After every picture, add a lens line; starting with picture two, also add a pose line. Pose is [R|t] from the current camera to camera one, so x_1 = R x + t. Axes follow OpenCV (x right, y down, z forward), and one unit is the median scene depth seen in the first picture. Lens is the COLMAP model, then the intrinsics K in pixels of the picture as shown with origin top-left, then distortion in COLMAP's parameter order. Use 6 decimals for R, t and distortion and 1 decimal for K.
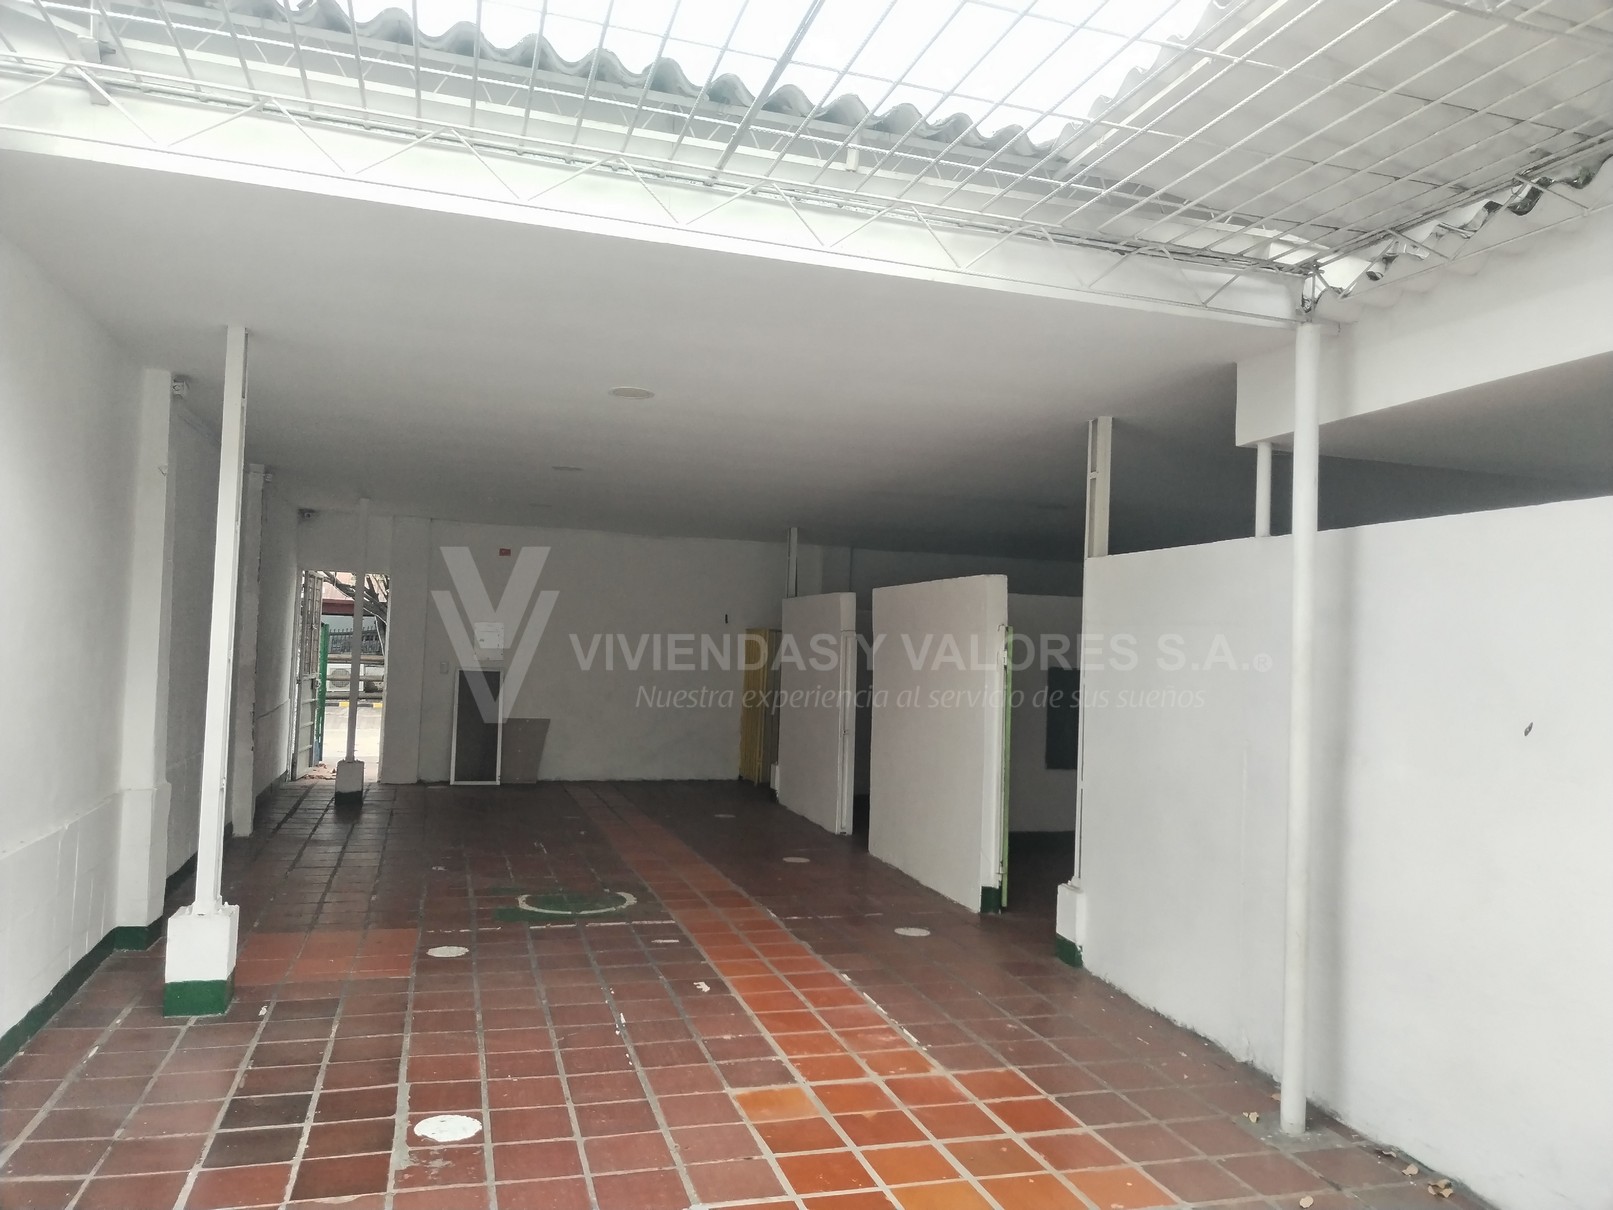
lens RADIAL K [[1189.5, 0, 806.5], [0, 1189.5, 610.3], [0, 0, 1]] dist [0.019884, -0.000397]
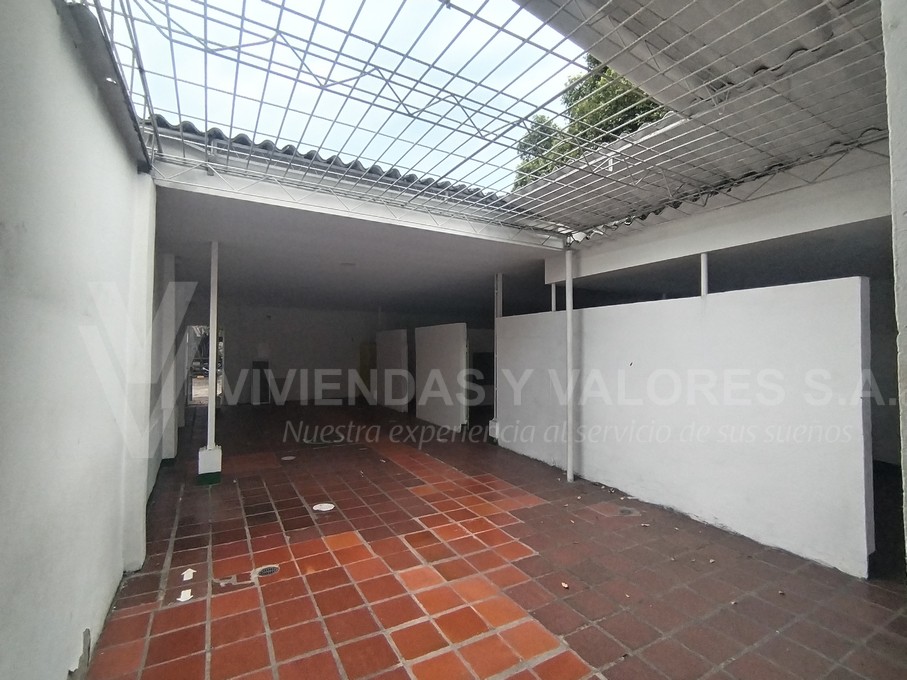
lens RADIAL K [[435.5, 0, 455.8], [0, 435.5, 336.6], [0, 0, 1]] dist [0.004349, 0.000123]
pose [[0.973515, -0.026858, 0.227041, -0.193016], [0.025623, 0.999637, 0.008385, -0.007741], [-0.227184, -0.002346, 0.973849, -0.158525]]
